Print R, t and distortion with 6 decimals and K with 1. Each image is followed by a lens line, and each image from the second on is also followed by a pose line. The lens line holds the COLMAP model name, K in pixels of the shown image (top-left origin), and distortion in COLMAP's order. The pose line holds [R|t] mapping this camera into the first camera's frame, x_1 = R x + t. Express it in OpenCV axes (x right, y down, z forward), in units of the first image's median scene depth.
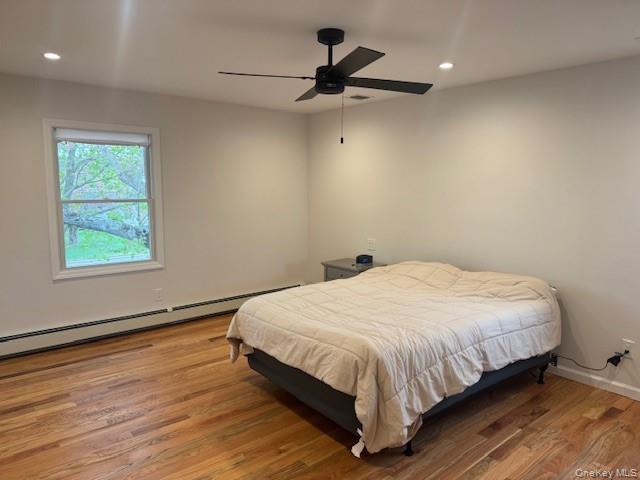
lens RADIAL K [[448.8, 0, 318.8], [0, 448.8, 238.6], [0, 0, 1]] dist [0.080887, -0.071857]
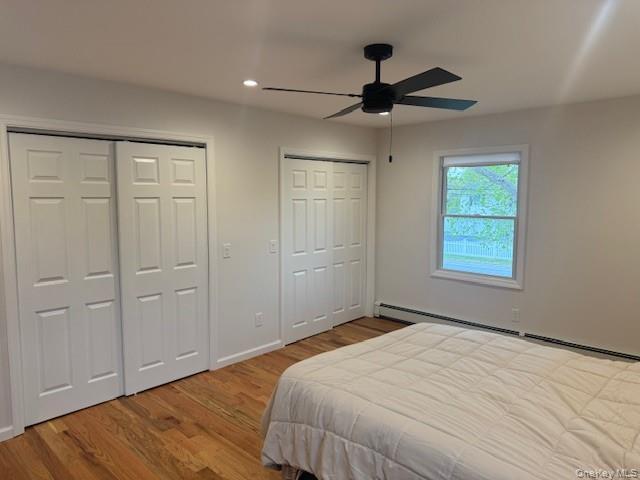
lens RADIAL K [[448.8, 0, 318.8], [0, 448.8, 238.6], [0, 0, 1]] dist [0.080887, -0.071857]
pose [[0.119475, 0.088489, -0.988886, 0.626784], [-0.127910, 0.989092, 0.073053, -0.064130], [0.984563, 0.117760, 0.129490, 0.507616]]
